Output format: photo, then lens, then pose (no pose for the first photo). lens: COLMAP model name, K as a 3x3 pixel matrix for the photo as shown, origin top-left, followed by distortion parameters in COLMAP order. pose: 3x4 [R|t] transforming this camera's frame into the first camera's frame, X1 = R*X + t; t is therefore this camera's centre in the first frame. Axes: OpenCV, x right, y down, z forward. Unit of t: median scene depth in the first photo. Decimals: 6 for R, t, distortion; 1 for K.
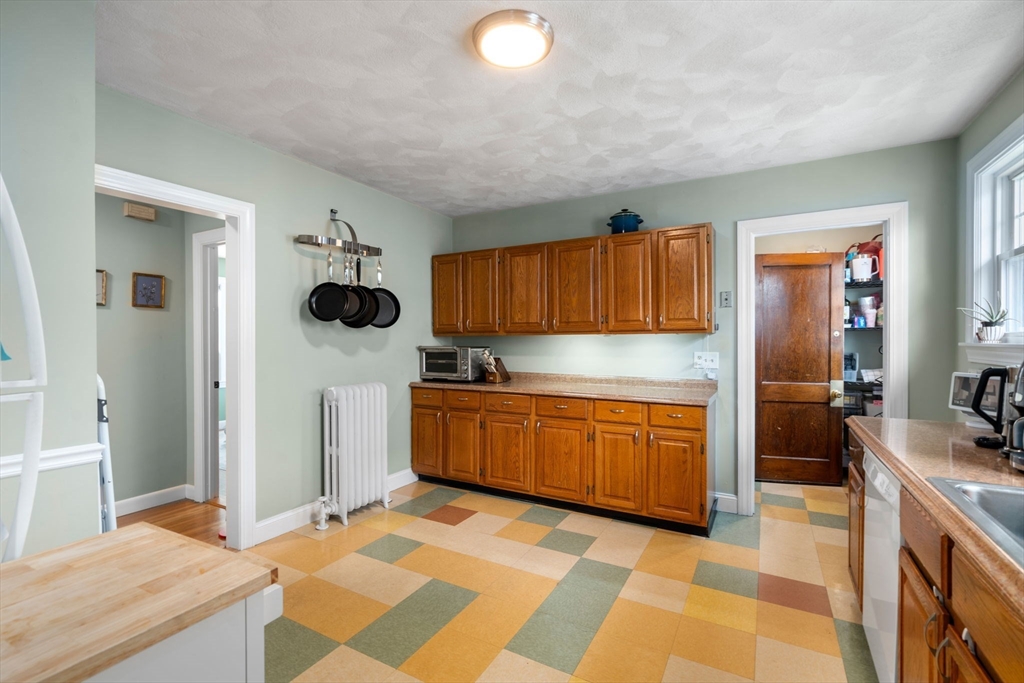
lens RADIAL K [[460.3, 0, 511.5], [0, 460.3, 341.7], [0, 0, 1]] dist [-0.005240, -0.000519]
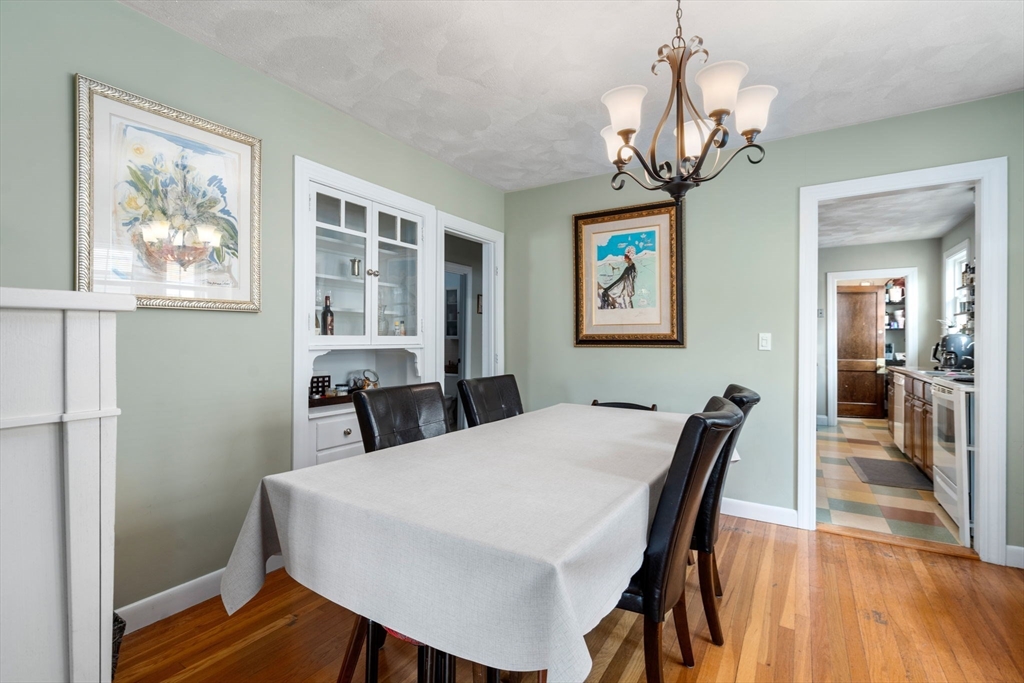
lens RADIAL K [[460.3, 0, 514.7], [0, 460.3, 335.3], [0, 0, 1]] dist [-0.005240, -0.000519]
pose [[0.998648, 0.003584, -0.051856, -0.581744], [-0.004208, 0.999920, -0.011931, 0.021983], [0.051809, 0.012133, 0.998583, -0.801200]]
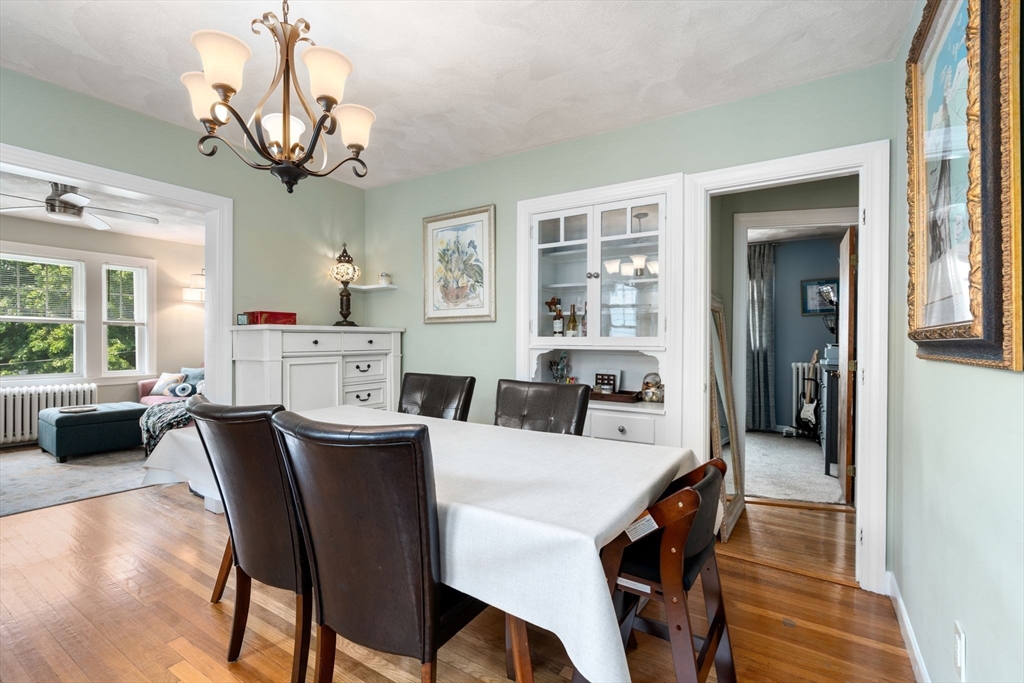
lens RADIAL K [[460.3, 0, 510.6], [0, 460.3, 341.2], [0, 0, 1]] dist [-0.005240, -0.000519]
pose [[-0.055568, 0.004021, -0.998447, 1.369234], [-0.010625, 0.999933, 0.004618, 0.013340], [0.998398, 0.010865, -0.055521, 1.694606]]
